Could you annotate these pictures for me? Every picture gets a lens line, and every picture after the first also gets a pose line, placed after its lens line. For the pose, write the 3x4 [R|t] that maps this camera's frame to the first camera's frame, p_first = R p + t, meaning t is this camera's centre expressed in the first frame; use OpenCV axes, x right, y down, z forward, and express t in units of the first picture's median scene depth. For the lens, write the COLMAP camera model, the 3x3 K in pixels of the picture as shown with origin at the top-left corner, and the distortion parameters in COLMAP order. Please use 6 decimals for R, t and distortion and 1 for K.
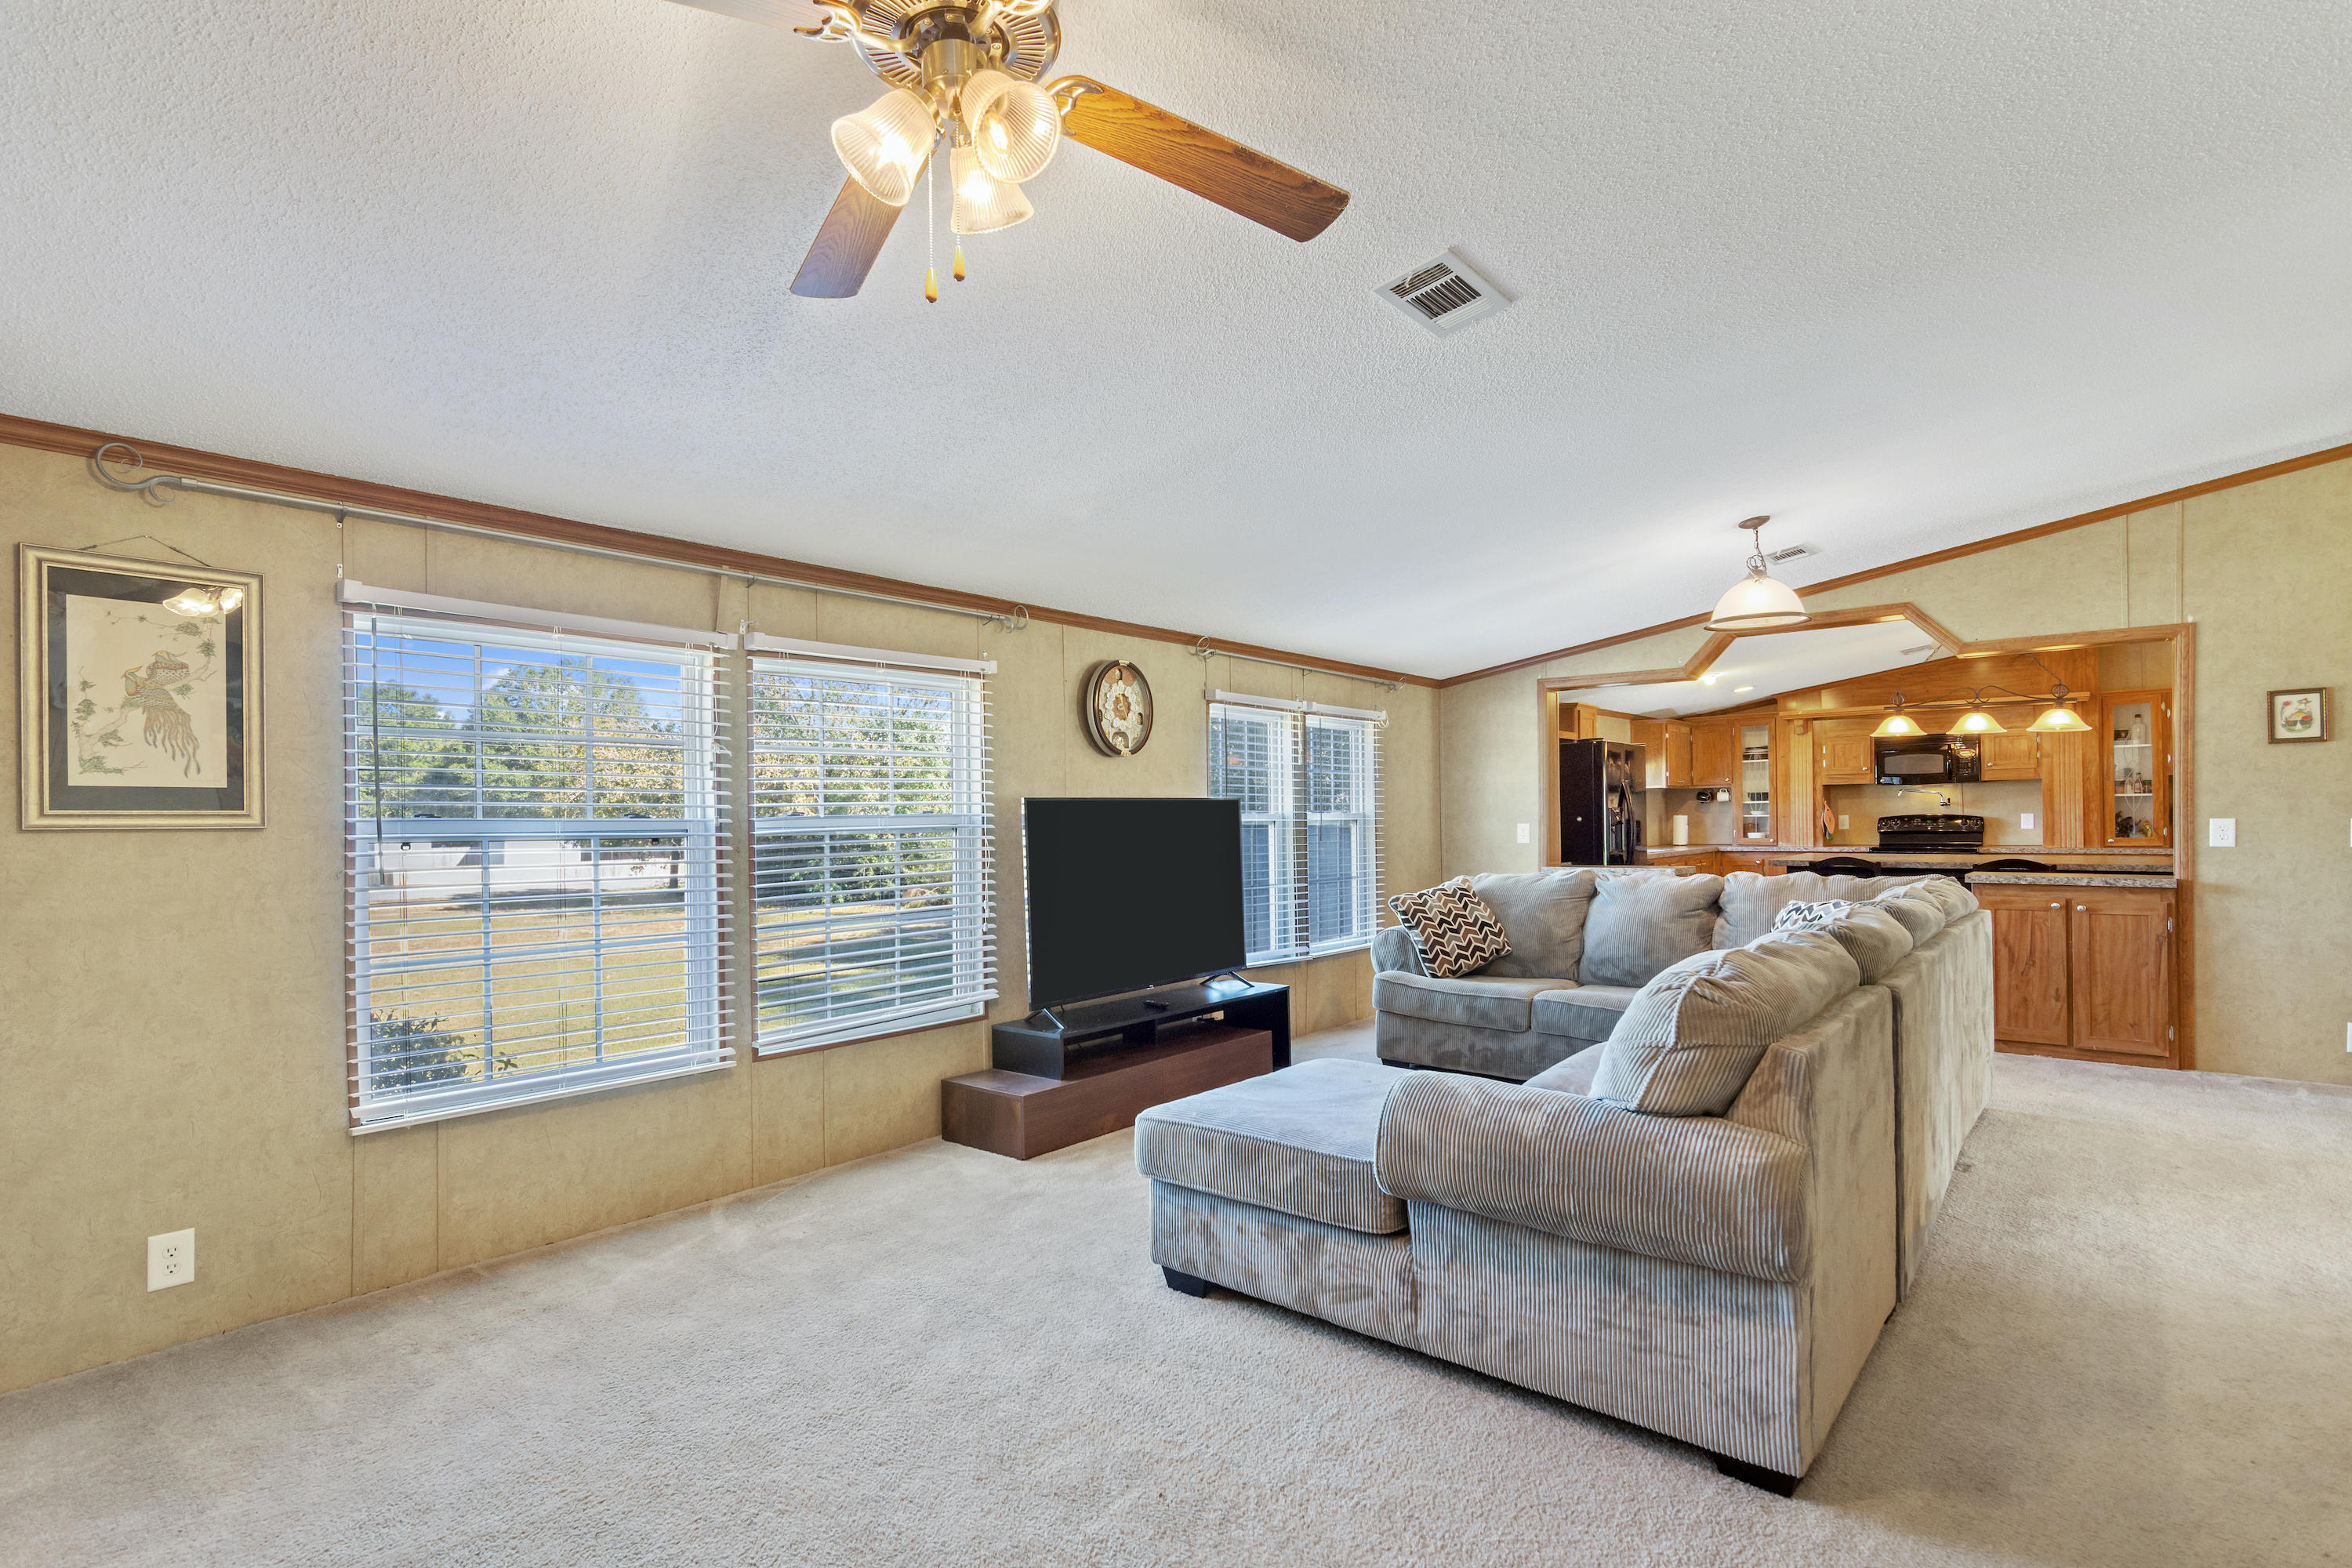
lens RADIAL K [[1132.8, 0, 1162.9], [0, 1132.8, 815.5], [0, 0, 1]] dist [0.001140, 0.000082]
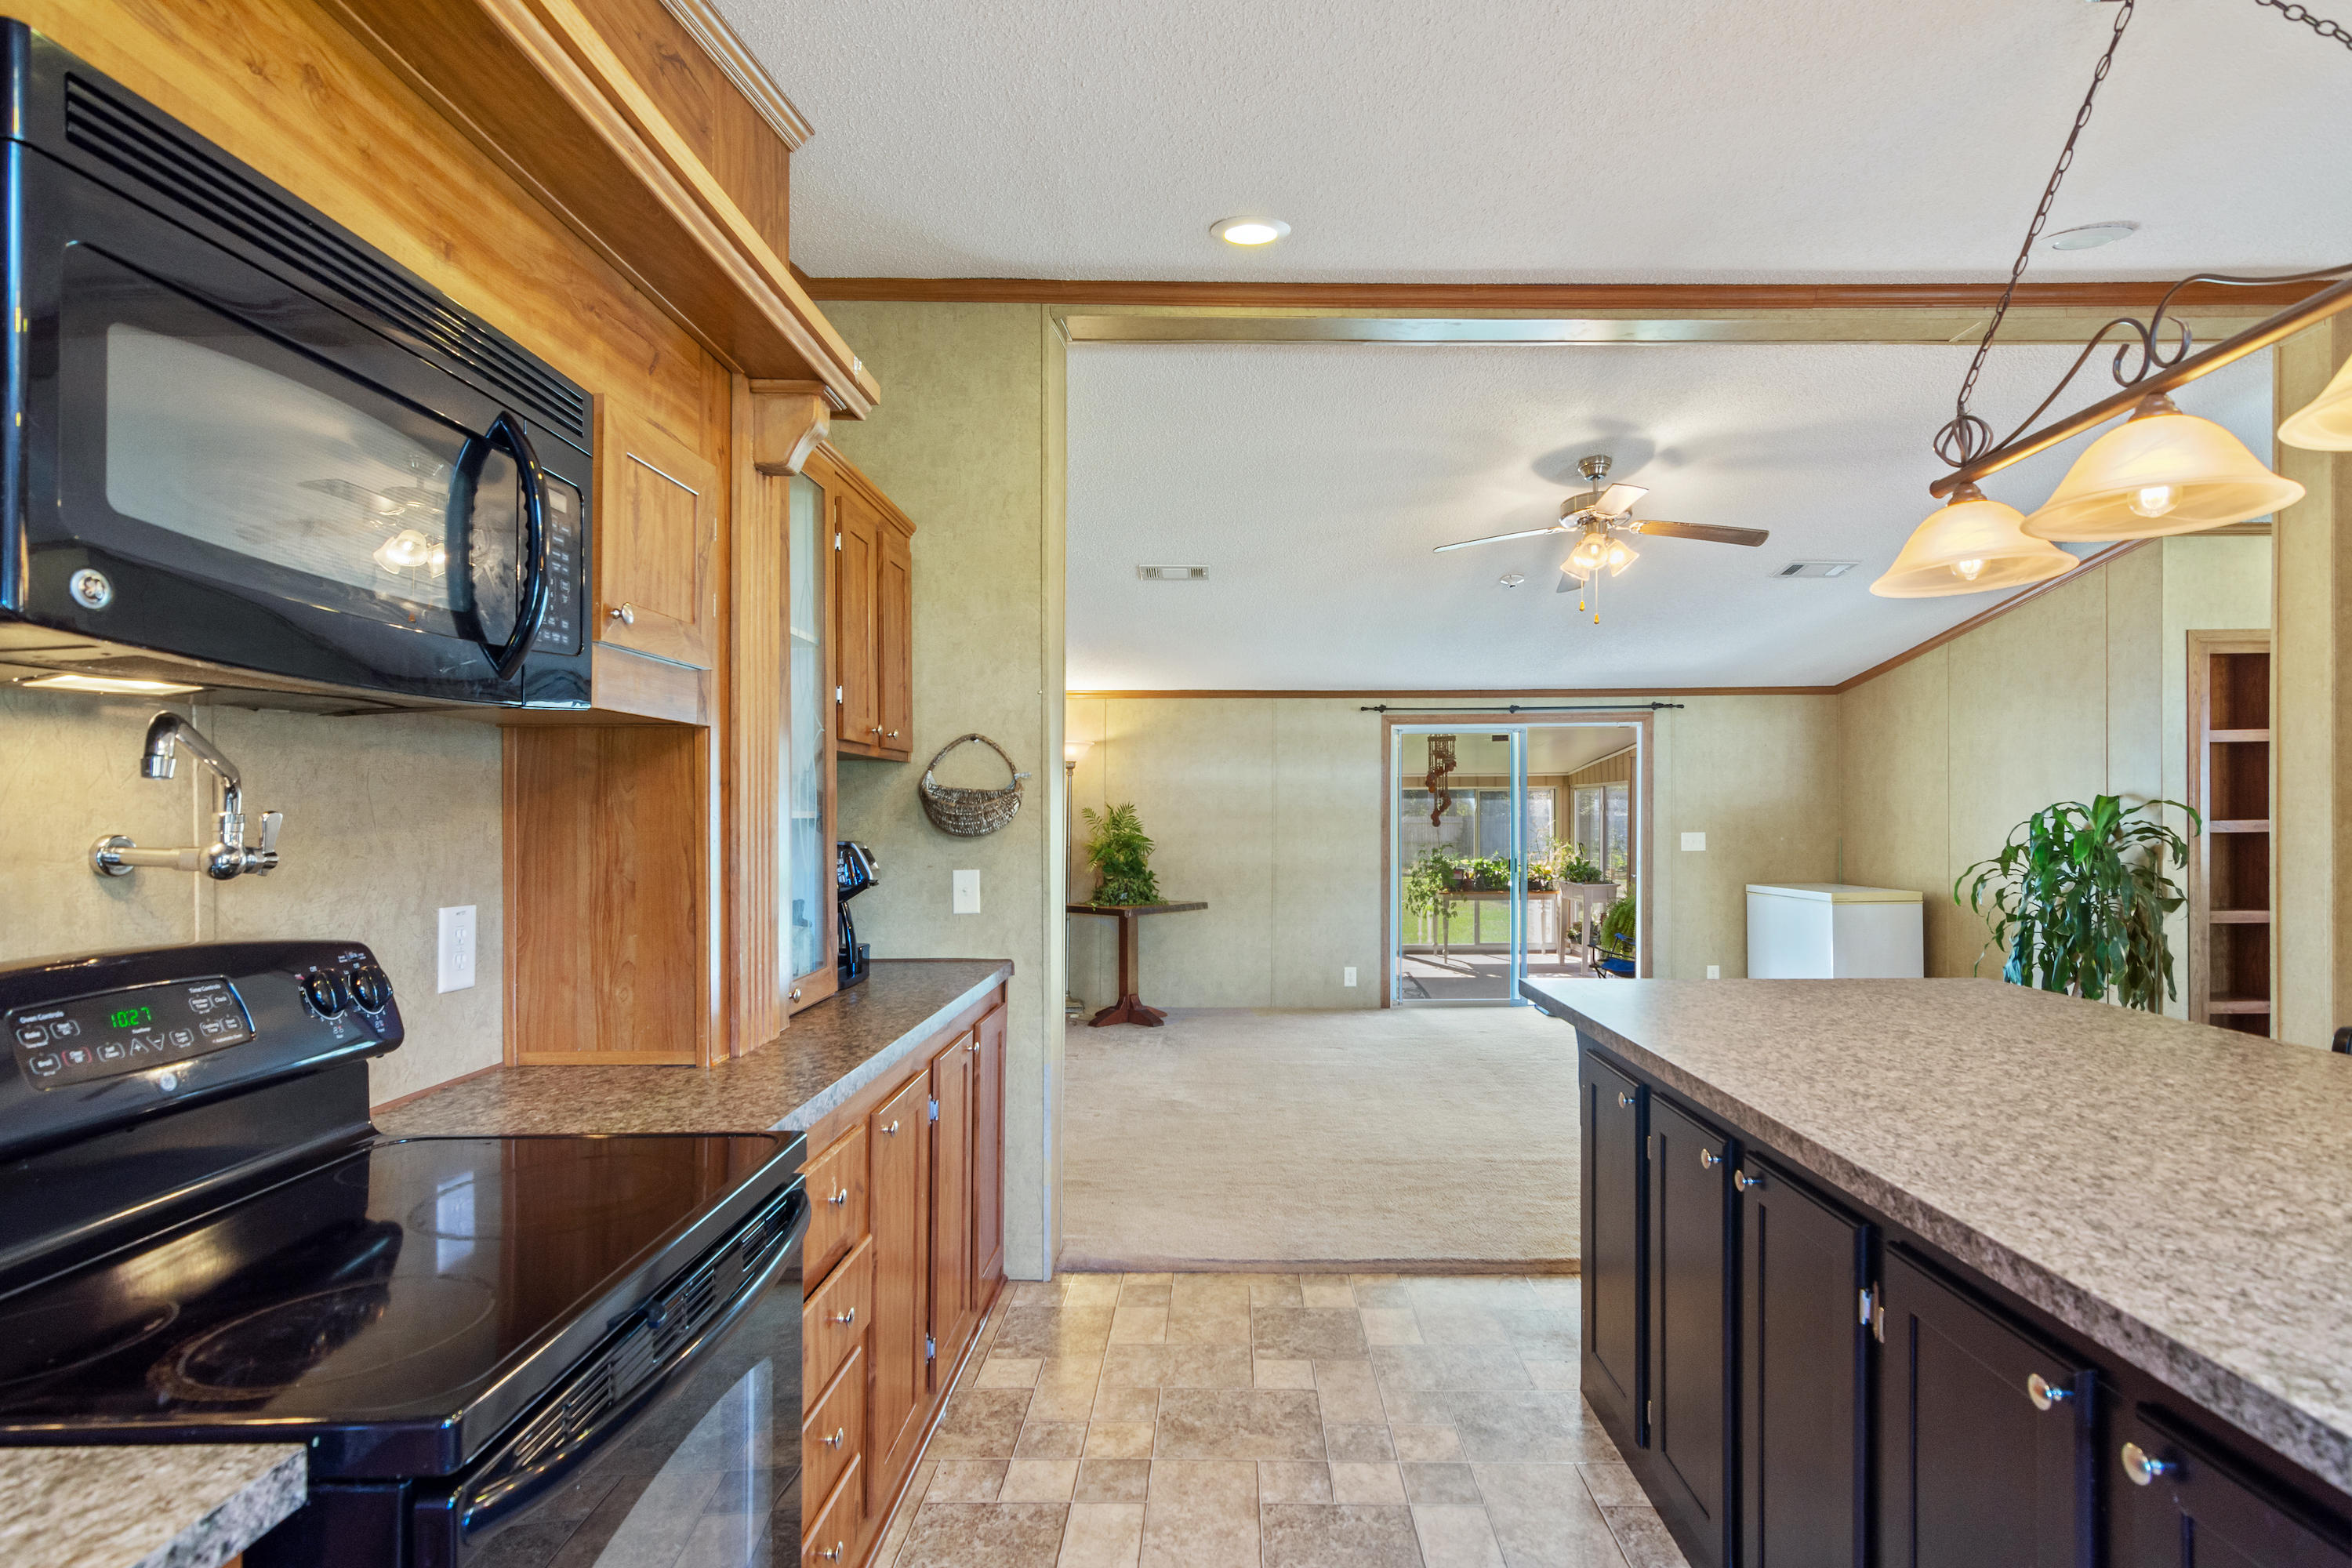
lens RADIAL K [[1207.6, 0, 1232.4], [0, 1207.6, 805.3], [0, 0, 1]] dist [-0.000156, 0.000035]
pose [[-0.658429, 0.021147, 0.752346, 0.506512], [0.011565, 0.999771, -0.017980, -0.012191], [-0.752554, -0.003137, -0.658523, 0.974467]]
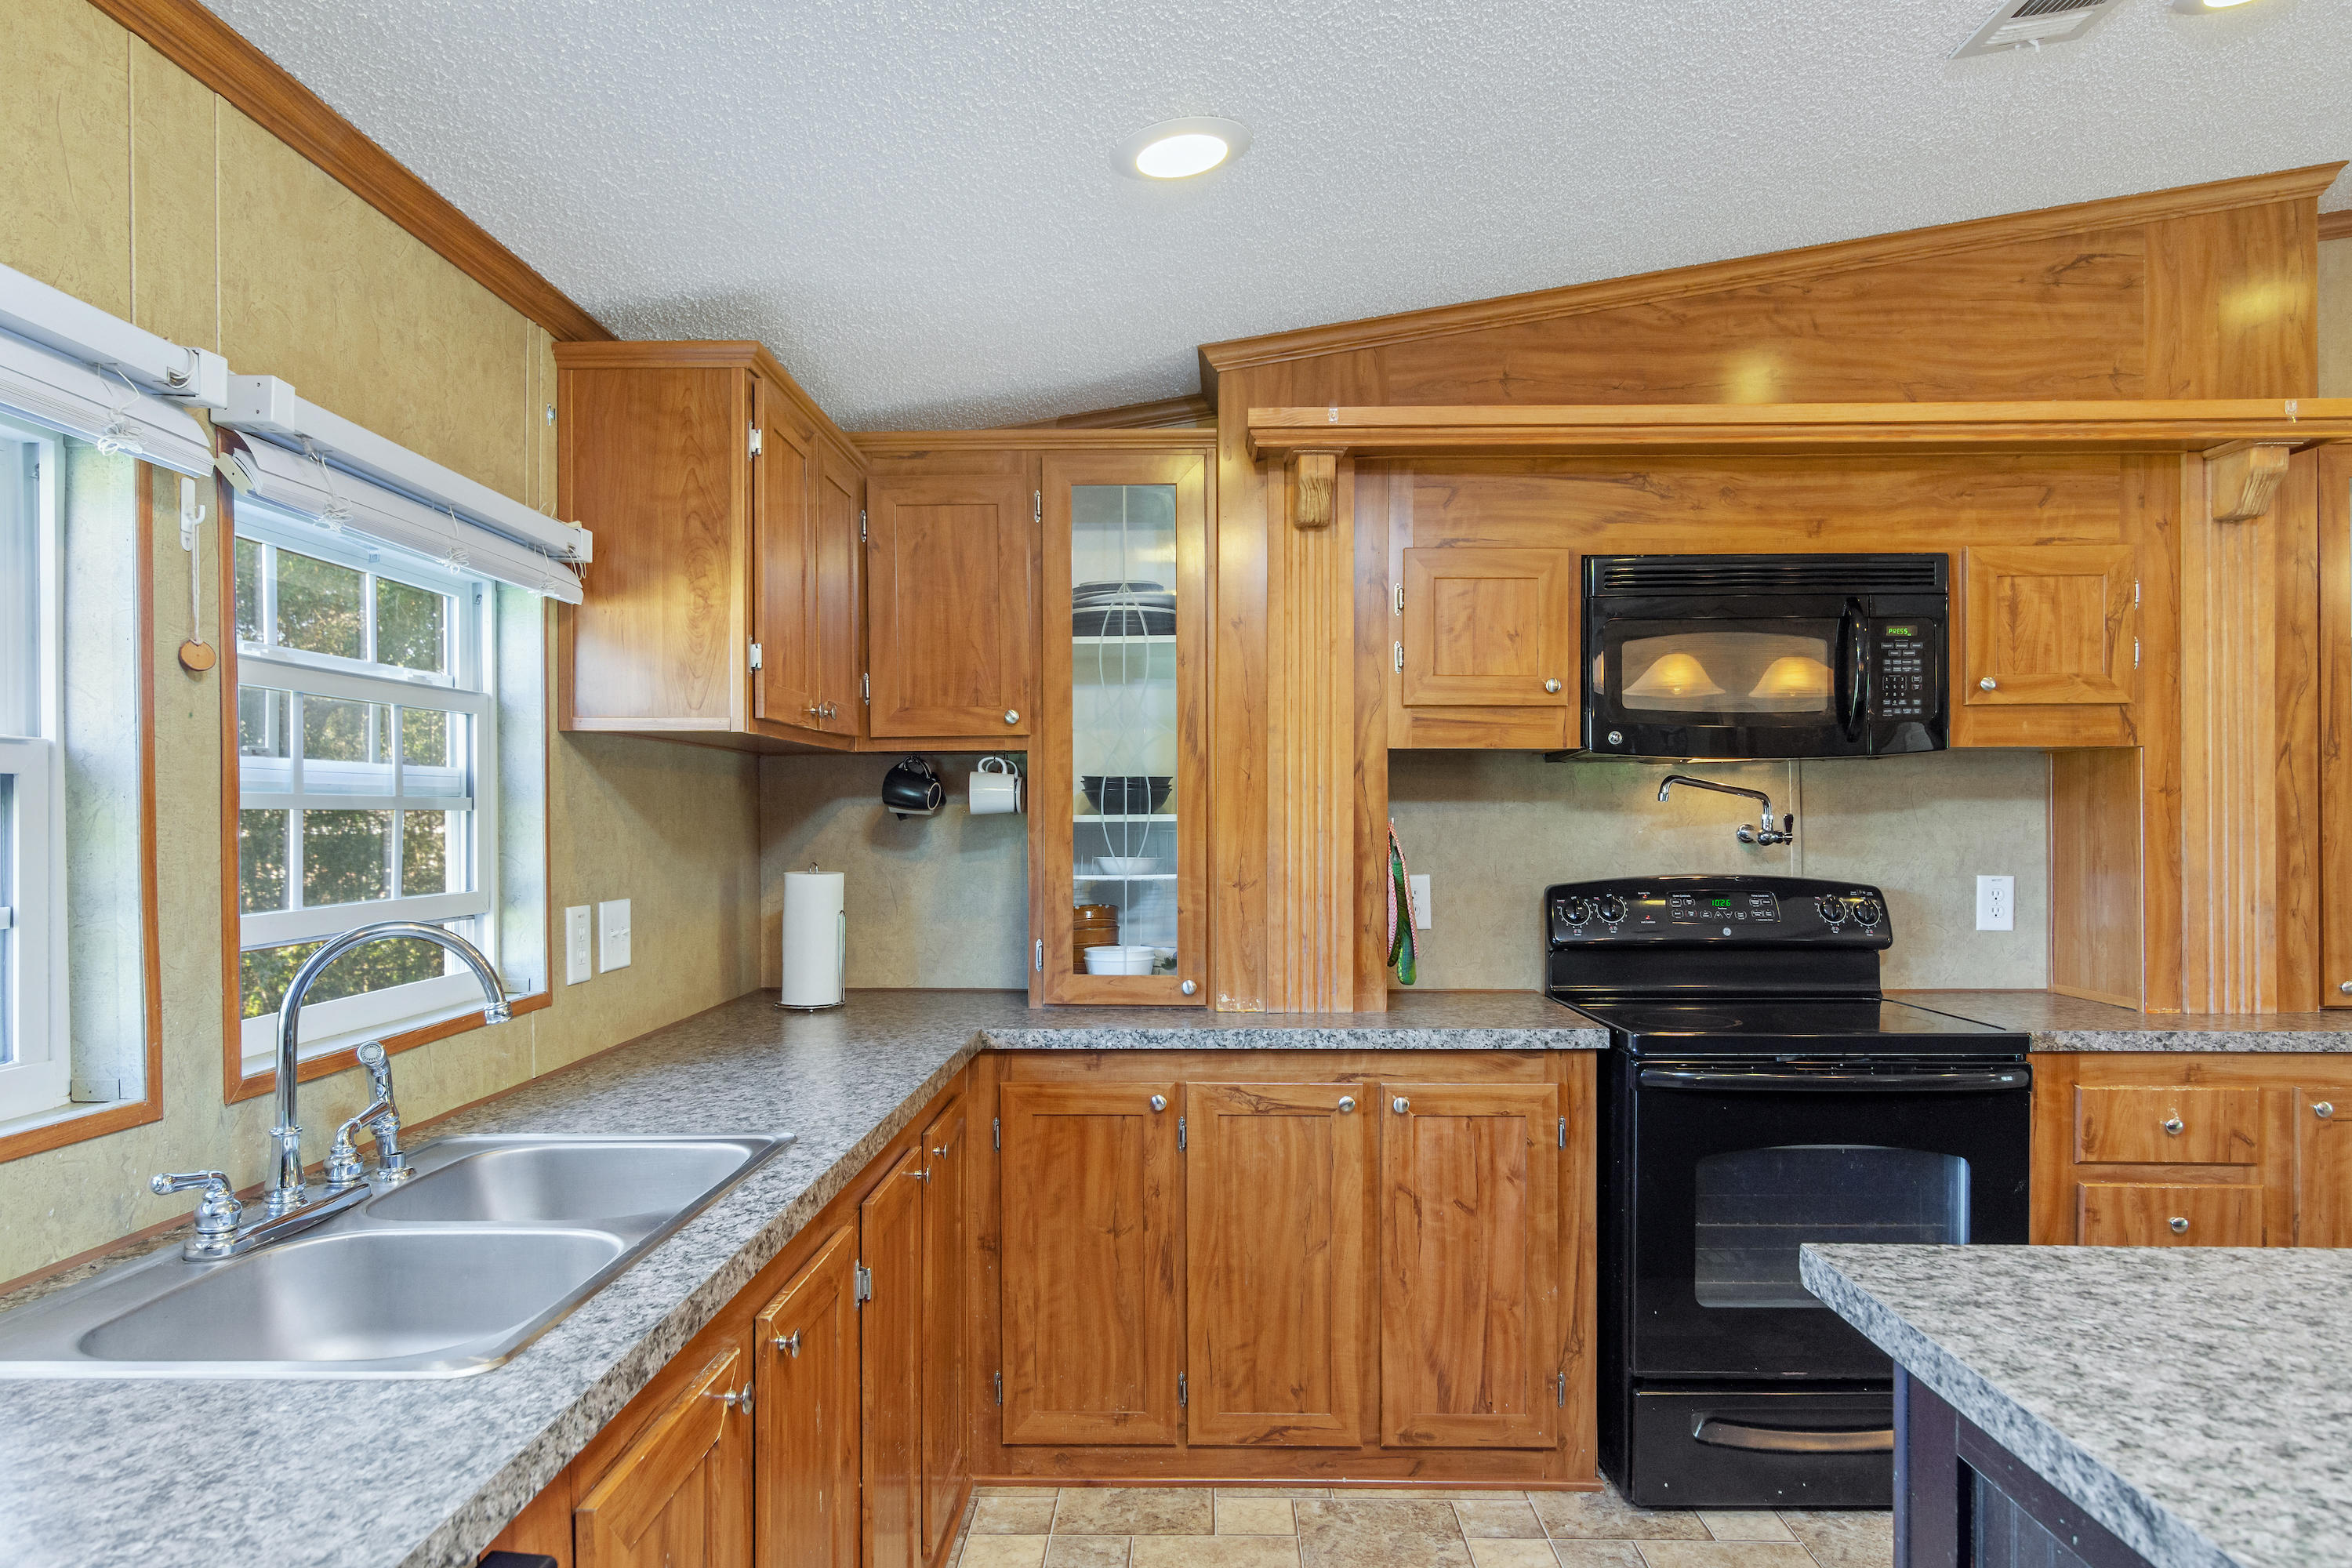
lens RADIAL K [[1416.2, 0, 1174.9], [0, 1416.2, 819.0], [0, 0, 1]] dist [-0.004556, -0.001657]
pose [[0.772994, 0.014452, 0.634249, 0.364771], [-0.009982, 0.999894, -0.010618, -0.009144], [-0.634335, 0.001877, 0.773056, 0.805914]]
